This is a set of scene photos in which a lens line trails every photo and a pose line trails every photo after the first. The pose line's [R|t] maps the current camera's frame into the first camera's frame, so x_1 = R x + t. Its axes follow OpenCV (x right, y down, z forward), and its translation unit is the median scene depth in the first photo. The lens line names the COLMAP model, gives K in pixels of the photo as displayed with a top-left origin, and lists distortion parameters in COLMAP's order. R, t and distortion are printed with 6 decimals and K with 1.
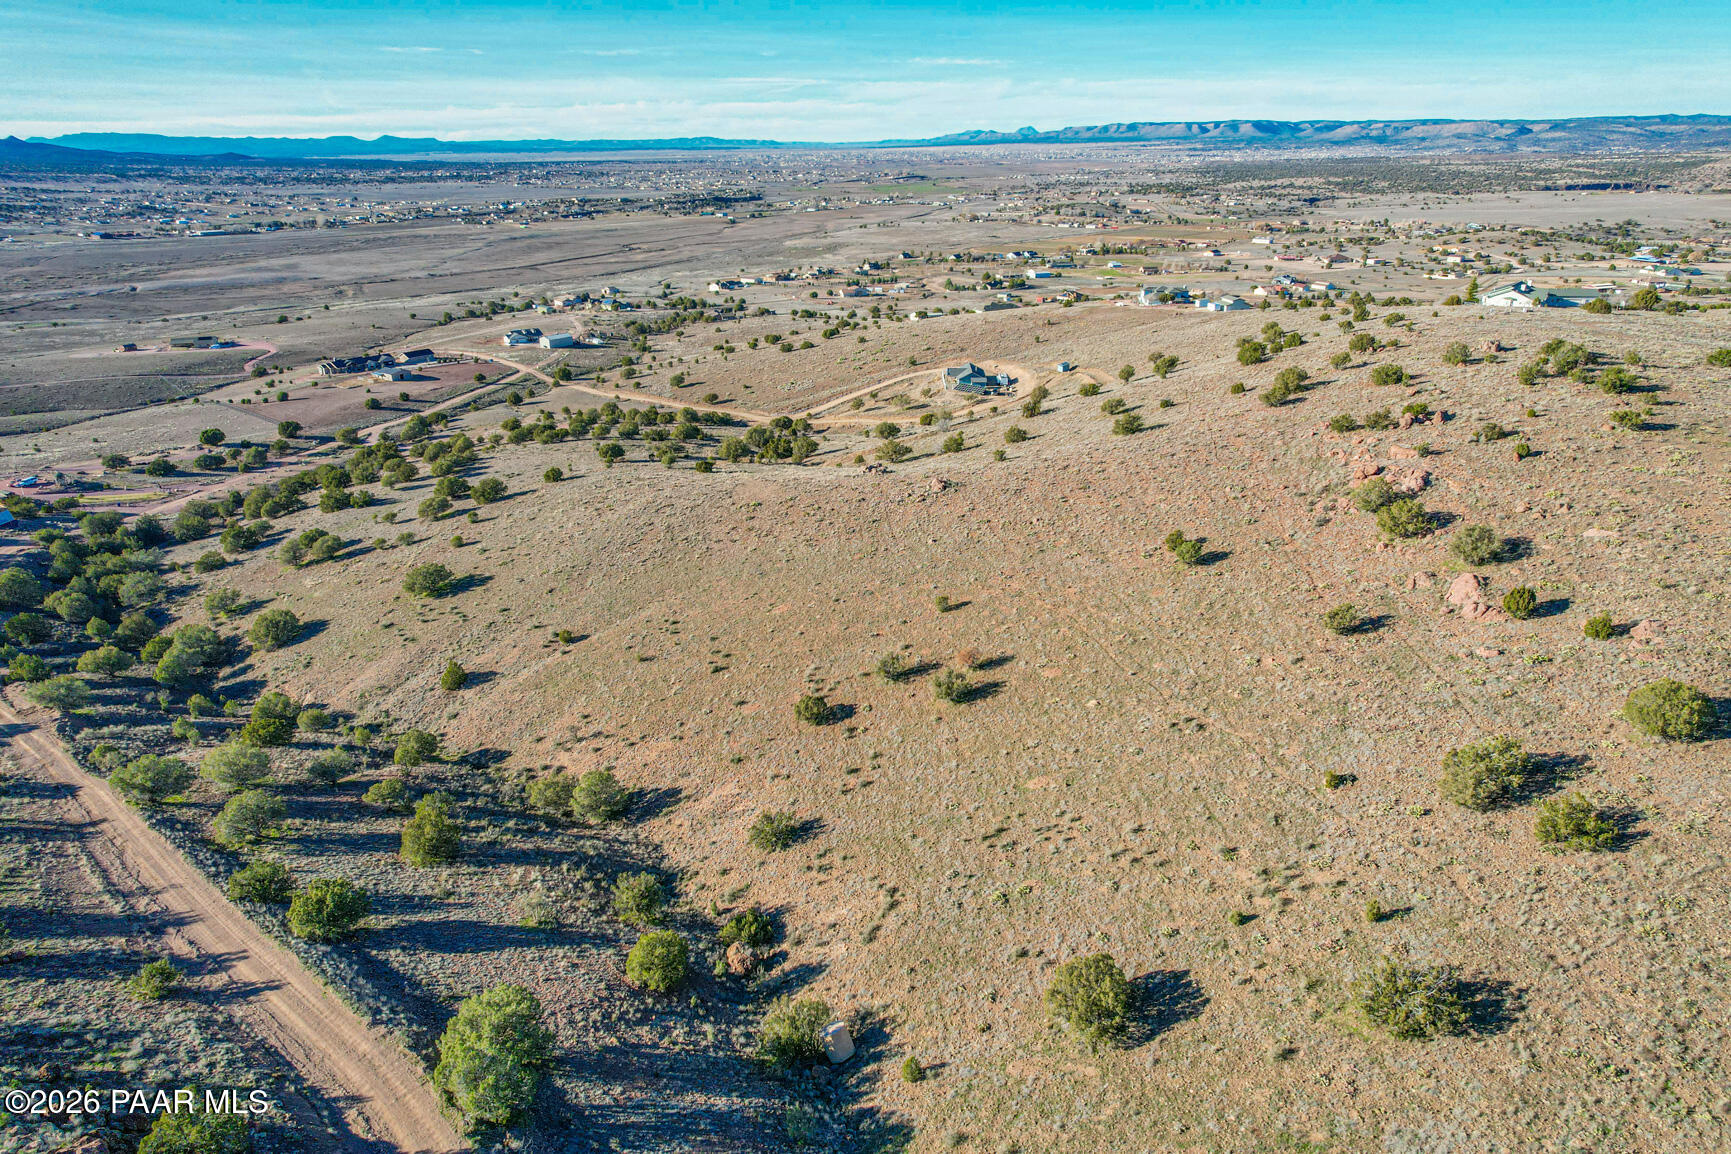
lens RADIAL K [[1106.2, 0, 864.4], [0, 1106.2, 573.7], [0, 0, 1]] dist [-0.068149, 0.075895]
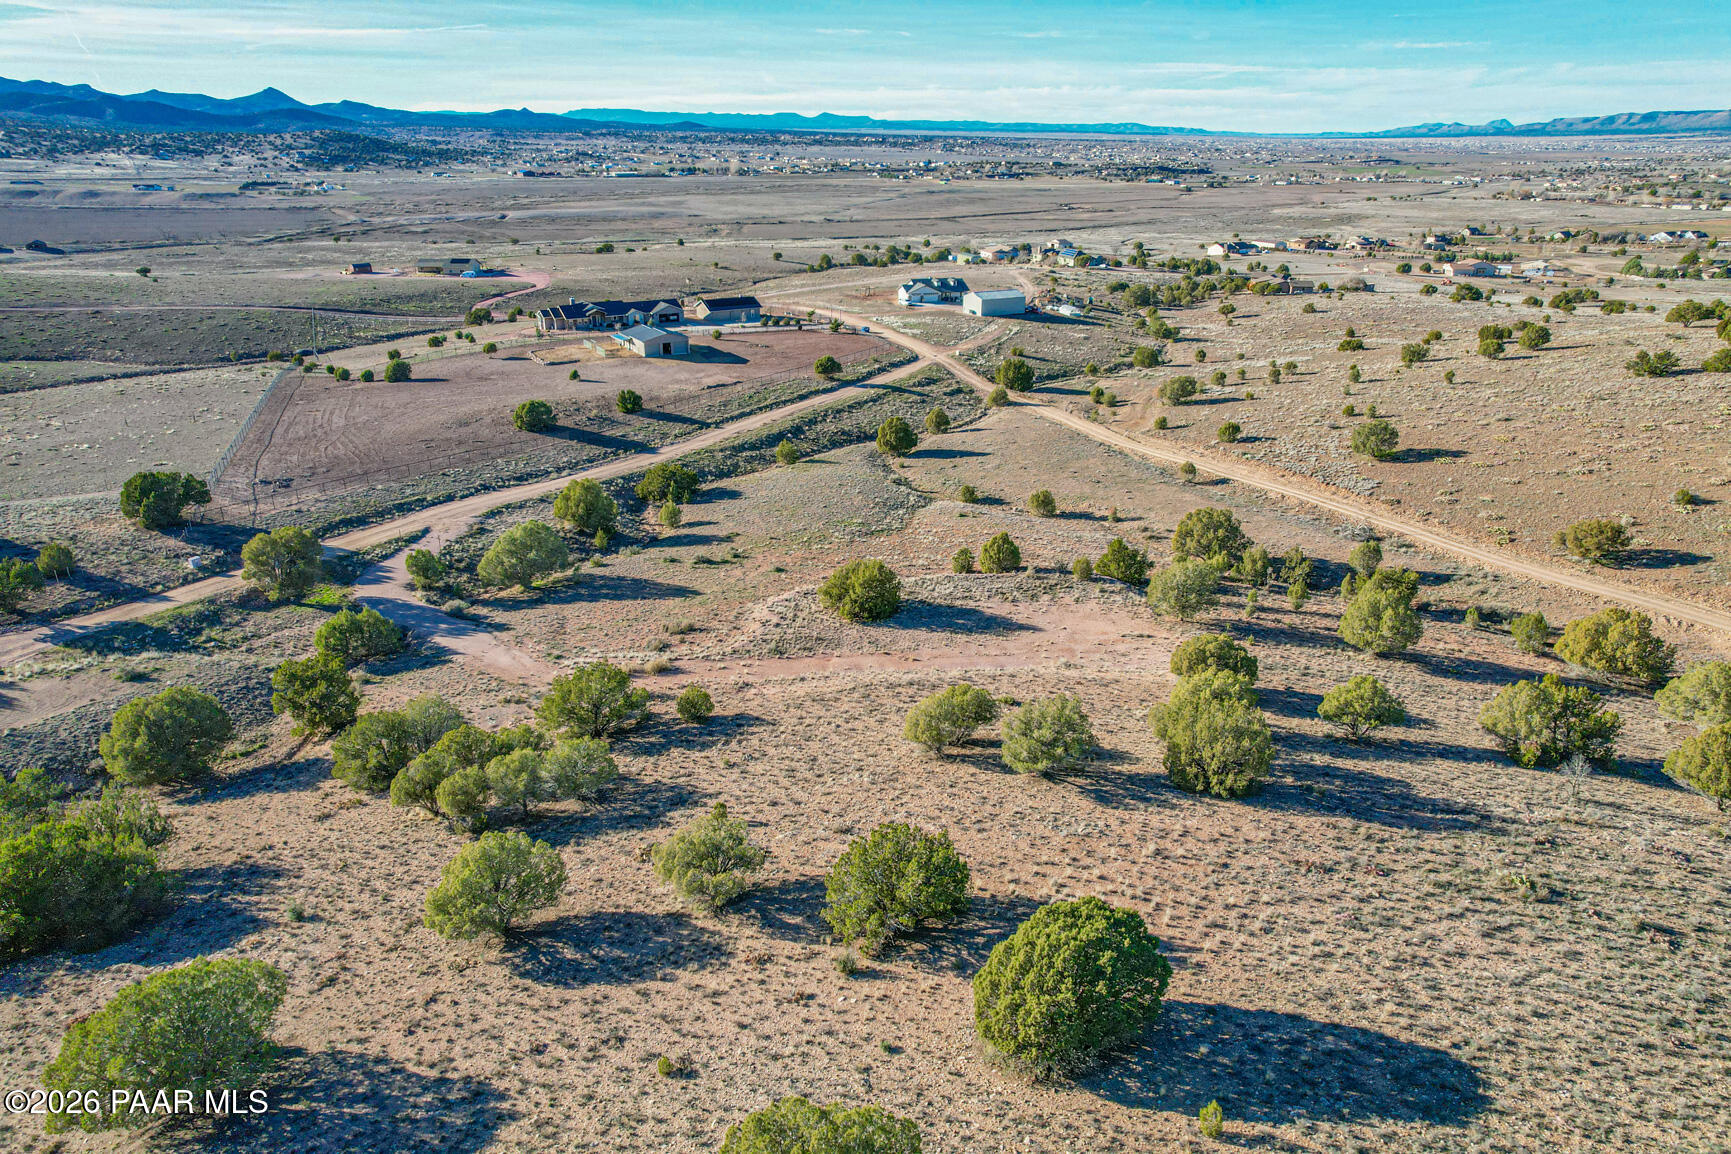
lens RADIAL K [[1106.2, 0, 864.4], [0, 1106.2, 573.7], [0, 0, 1]] dist [-0.068149, 0.075895]
pose [[0.937600, 0.147685, -0.314795, -0.067018], [-0.144148, 0.988950, 0.034628, -0.040848], [0.316430, 0.012910, 0.948528, 0.210612]]
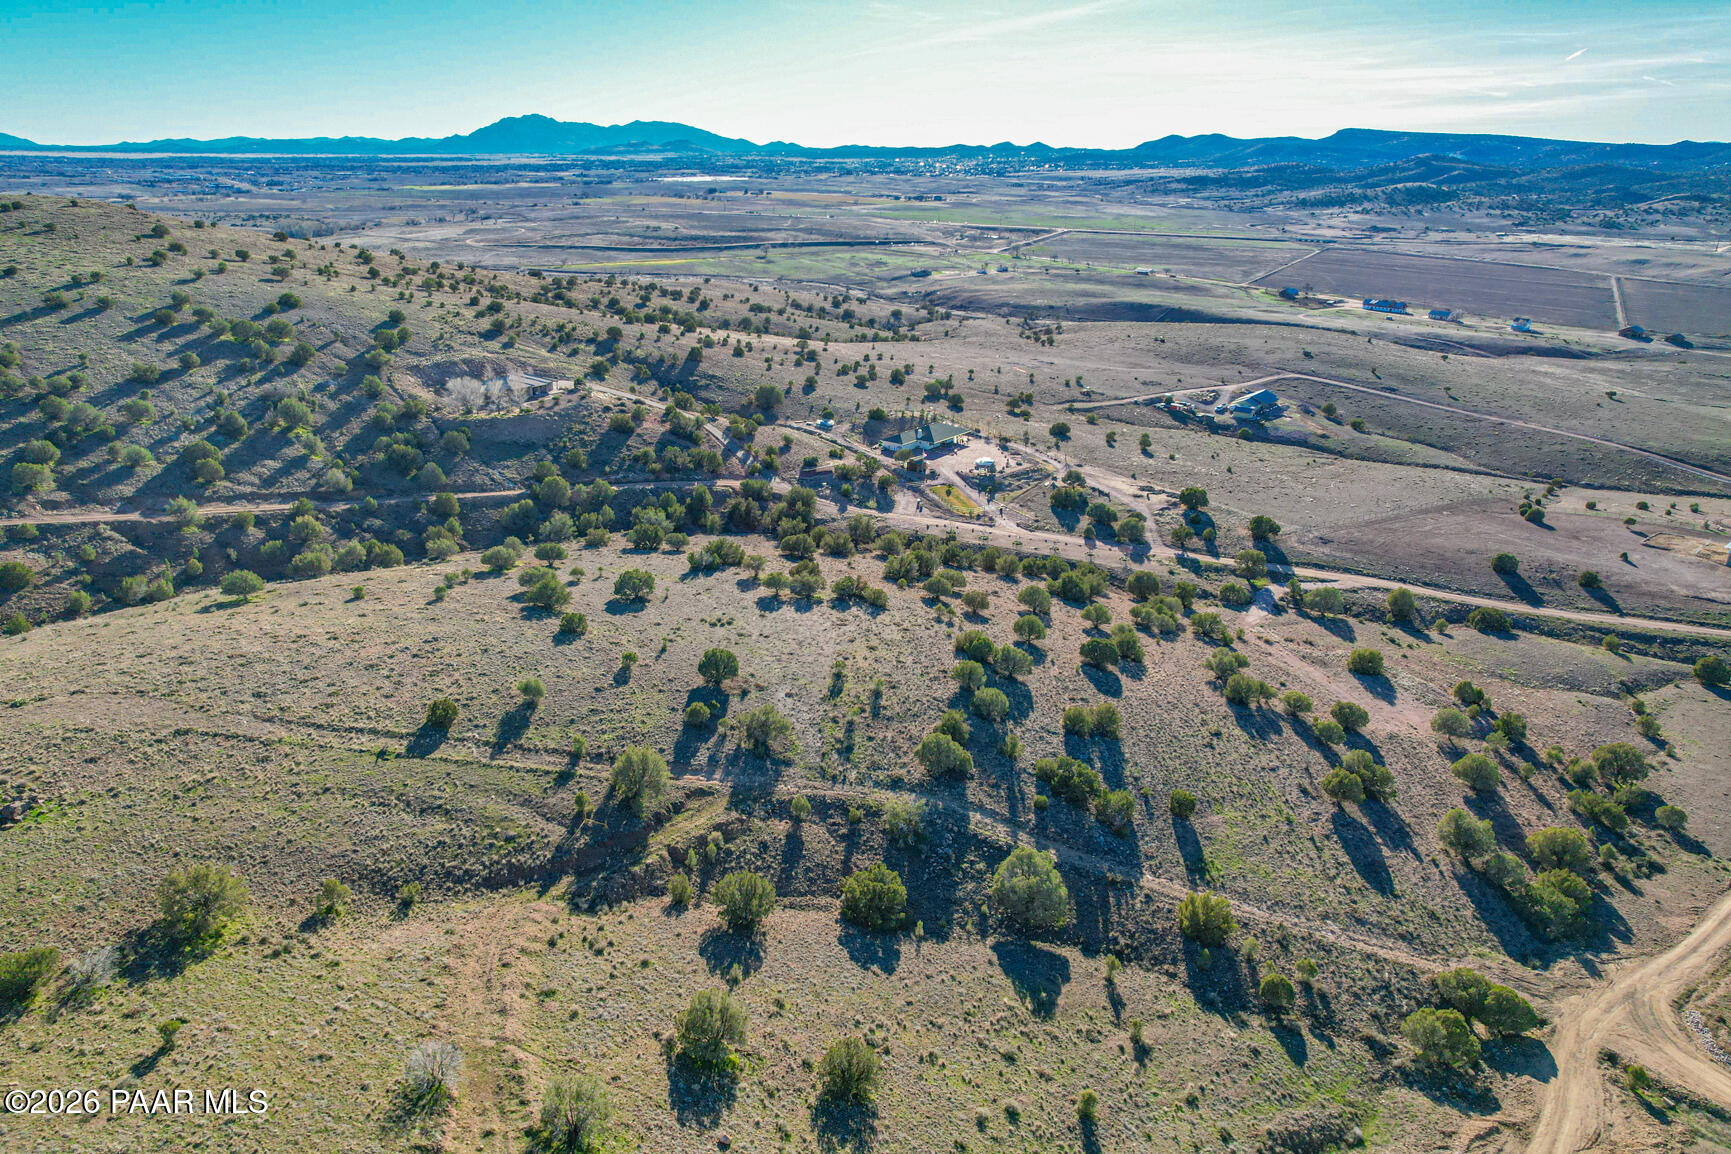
lens RADIAL K [[1106.2, 0, 864.4], [0, 1106.2, 573.7], [0, 0, 1]] dist [-0.068149, 0.075895]
pose [[-0.157102, 0.363763, -0.918148, 0.056411], [-0.364064, 0.842883, 0.396238, -0.082053], [0.918028, 0.396515, 0.000015, 0.207668]]
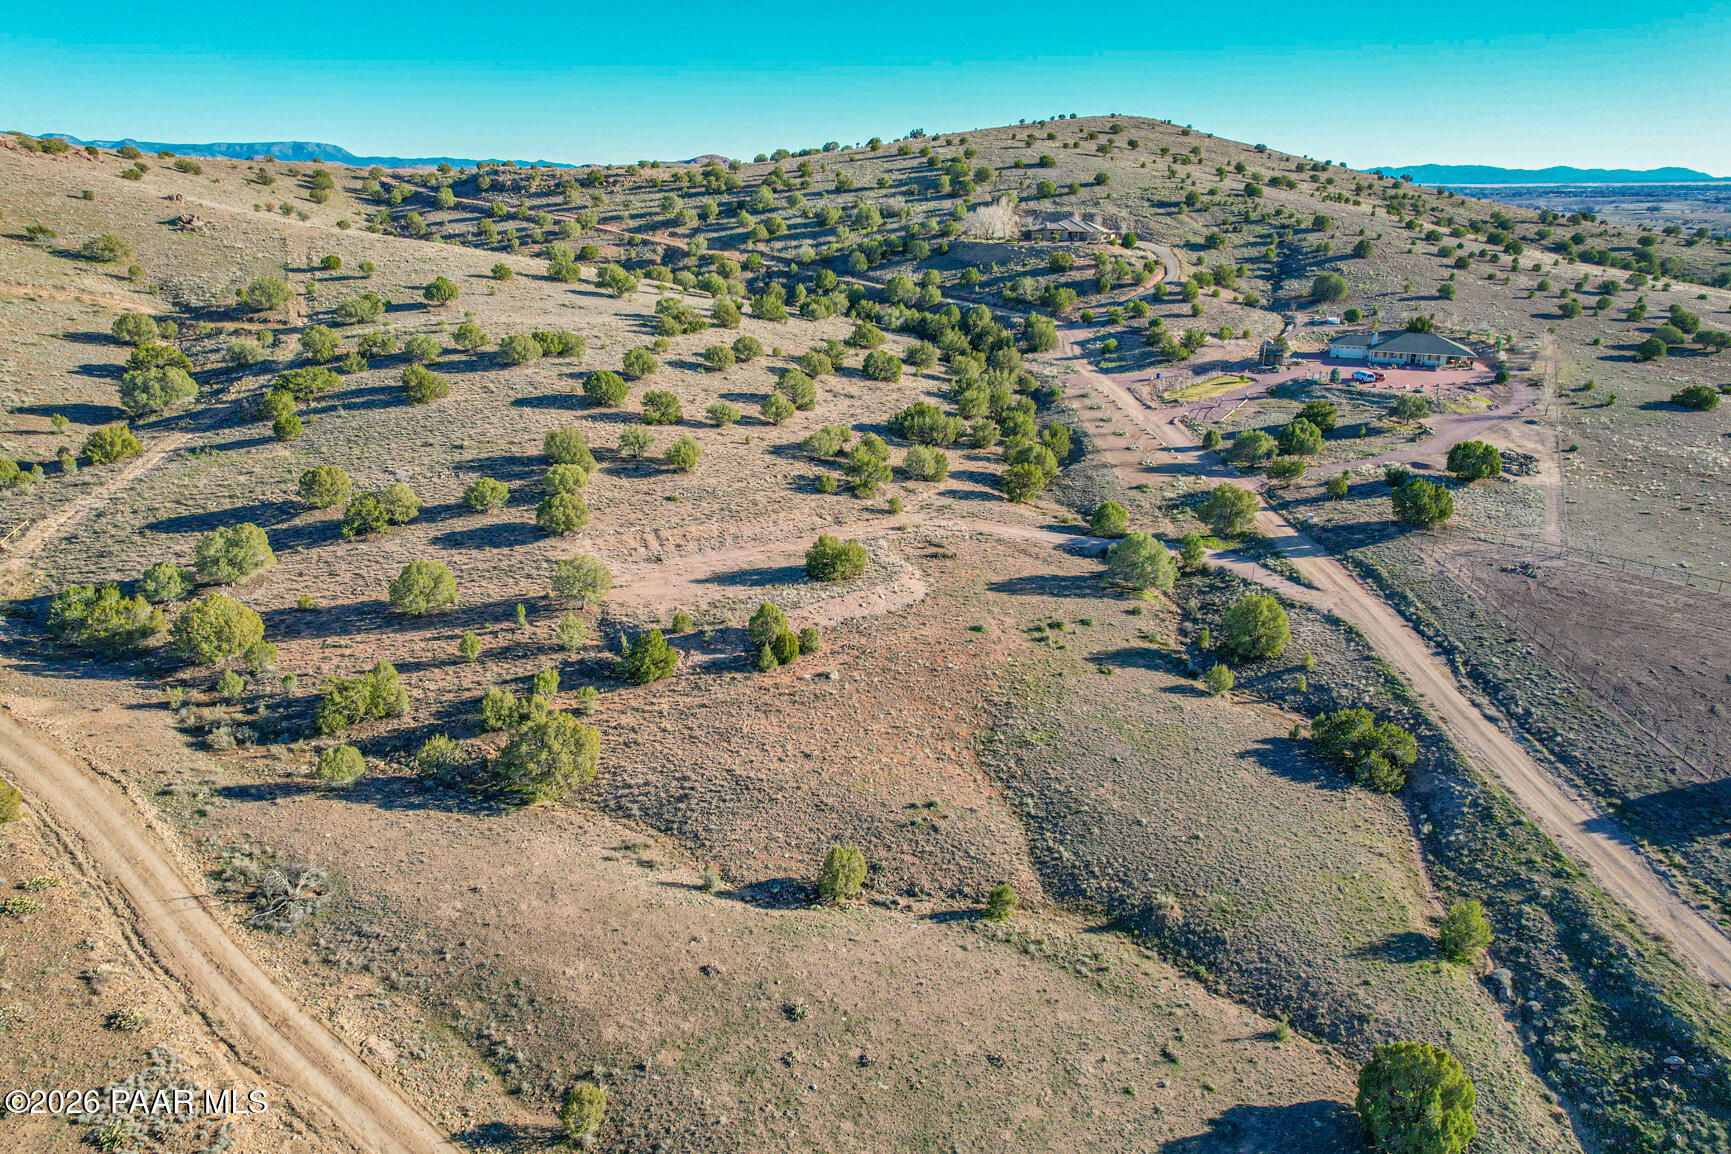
lens RADIAL K [[1106.2, 0, 864.4], [0, 1106.2, 573.7], [0, 0, 1]] dist [-0.068149, 0.075895]
pose [[-0.986597, 0.059494, -0.151944, -0.077101], [-0.055933, 0.751450, 0.657415, -0.094300], [0.153290, 0.657102, -0.738051, 0.341283]]
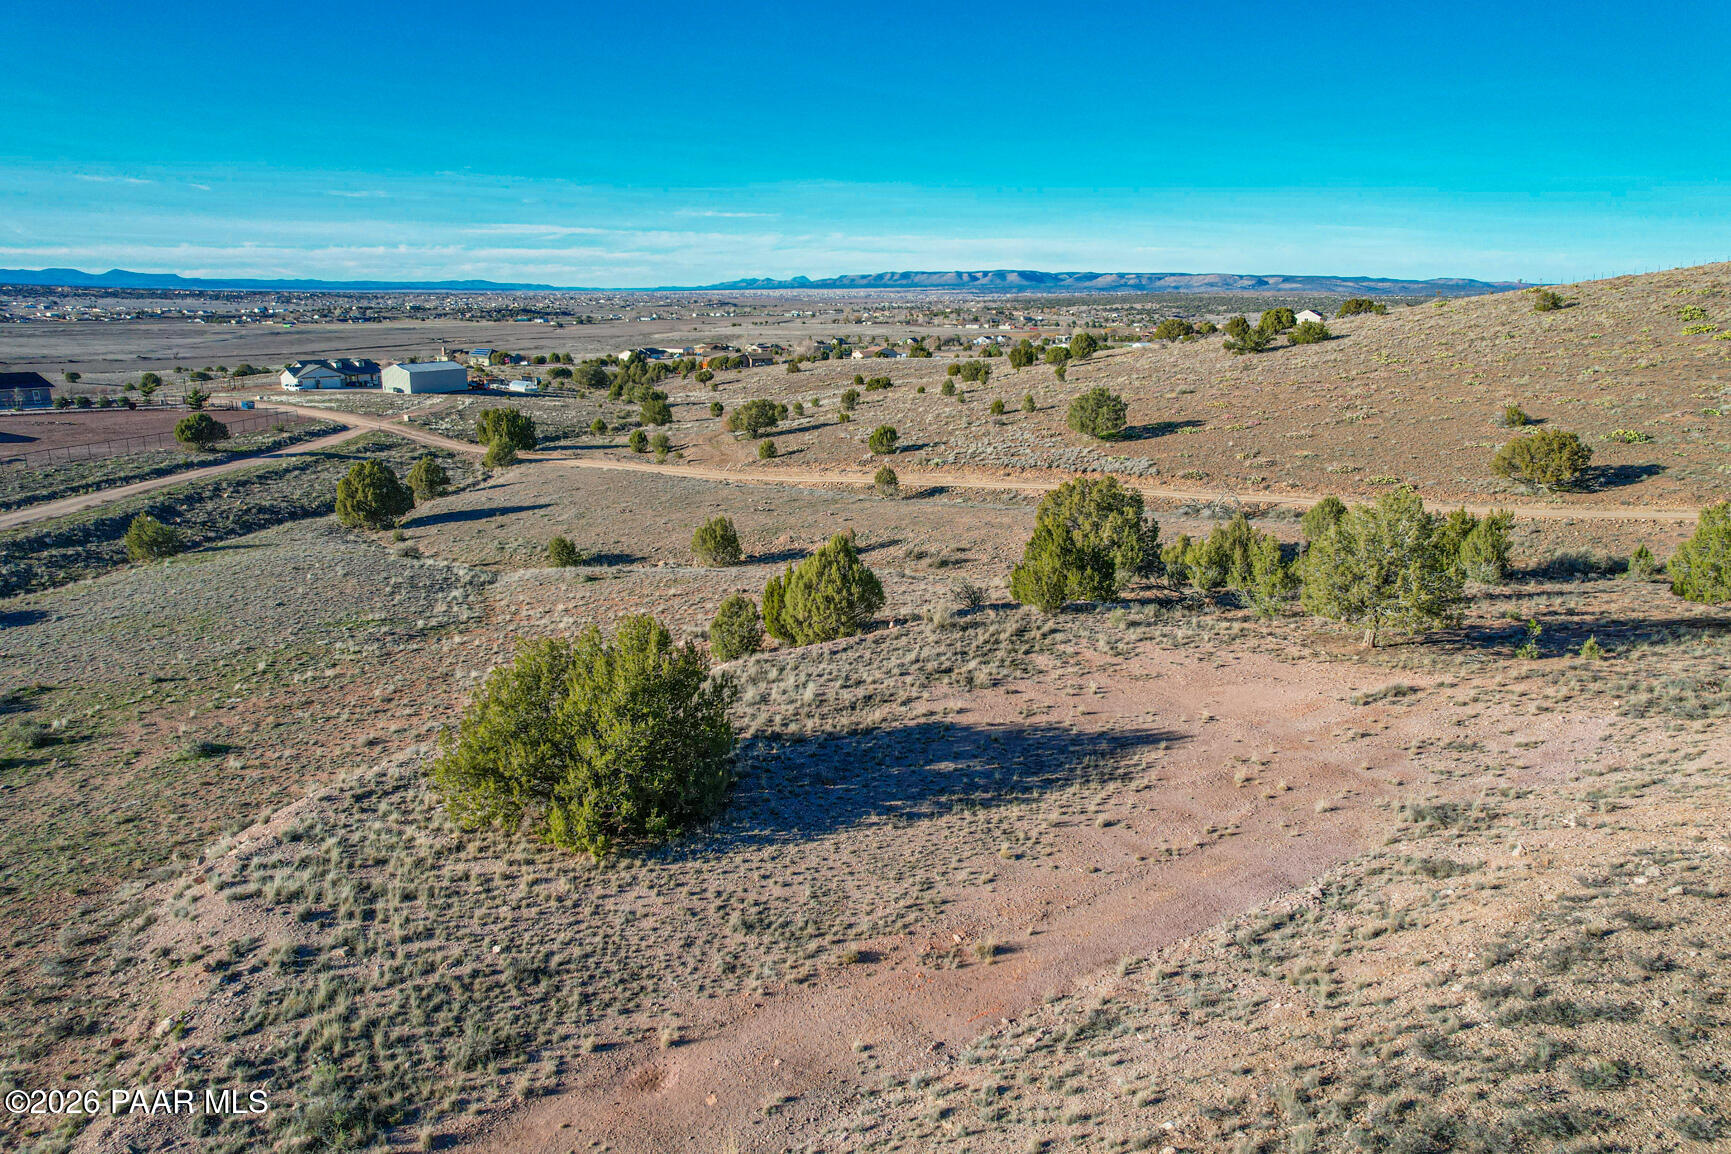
lens RADIAL K [[1106.2, 0, 864.4], [0, 1106.2, 573.7], [0, 0, 1]] dist [-0.068149, 0.075895]
pose [[0.980596, -0.029381, 0.193824, -0.087772], [0.053128, 0.991534, -0.118482, -0.037707], [-0.188702, 0.126480, 0.973855, 0.256032]]
